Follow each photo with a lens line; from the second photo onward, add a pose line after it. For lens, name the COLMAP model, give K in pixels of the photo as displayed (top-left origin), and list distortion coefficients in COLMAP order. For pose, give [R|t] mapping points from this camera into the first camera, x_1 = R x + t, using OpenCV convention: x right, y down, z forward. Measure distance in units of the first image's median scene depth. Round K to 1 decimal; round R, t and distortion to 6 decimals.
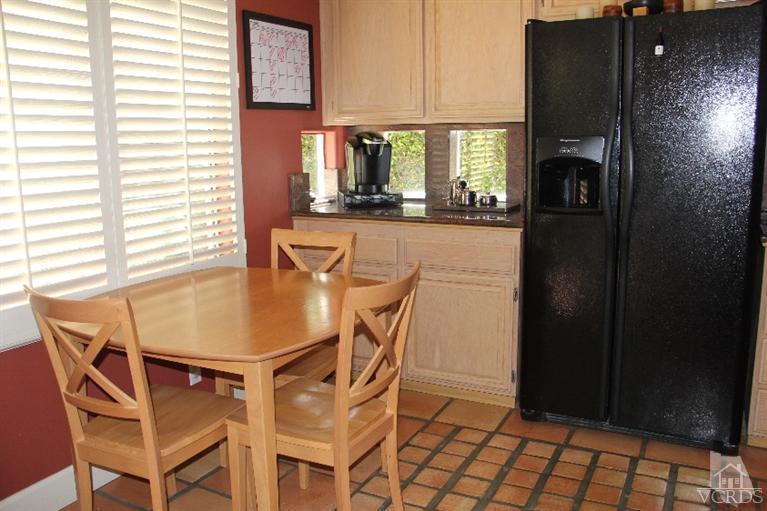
lens RADIAL K [[650.0, 0, 389.7], [0, 650.0, 258.7], [0, 0, 1]] dist [-0.170575, 0.155667]
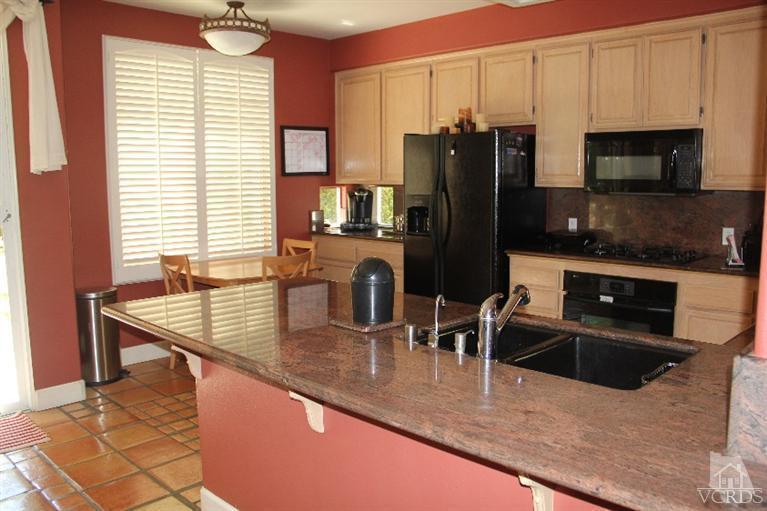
lens RADIAL K [[650.0, 0, 389.7], [0, 650.0, 258.7], [0, 0, 1]] dist [-0.170575, 0.155667]
pose [[0.956882, 0.049277, -0.286267, 0.608212], [-0.064175, 0.997017, -0.042888, 0.069135], [0.283300, 0.059410, 0.957189, -0.695032]]
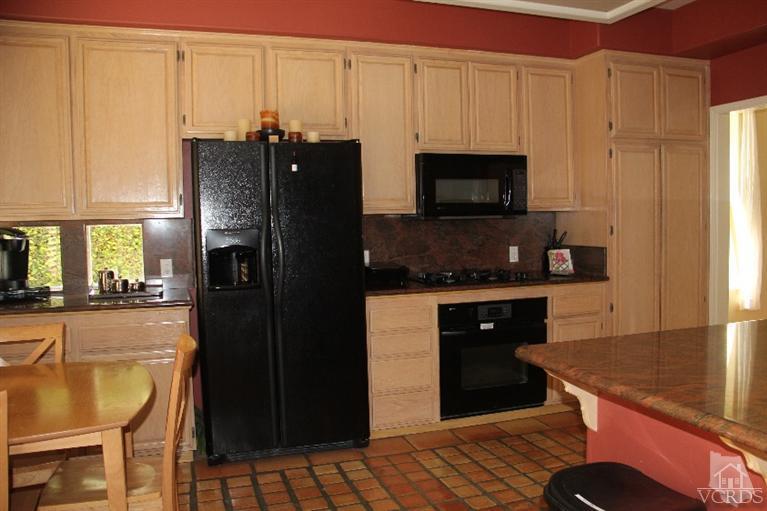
lens RADIAL K [[650.0, 0, 389.7], [0, 650.0, 258.7], [0, 0, 1]] dist [-0.170575, 0.155667]
pose [[0.691323, -0.041856, 0.721332, -0.350238], [0.139134, 0.987349, -0.076054, 0.007731], [-0.709023, 0.152940, 0.688401, -0.089770]]
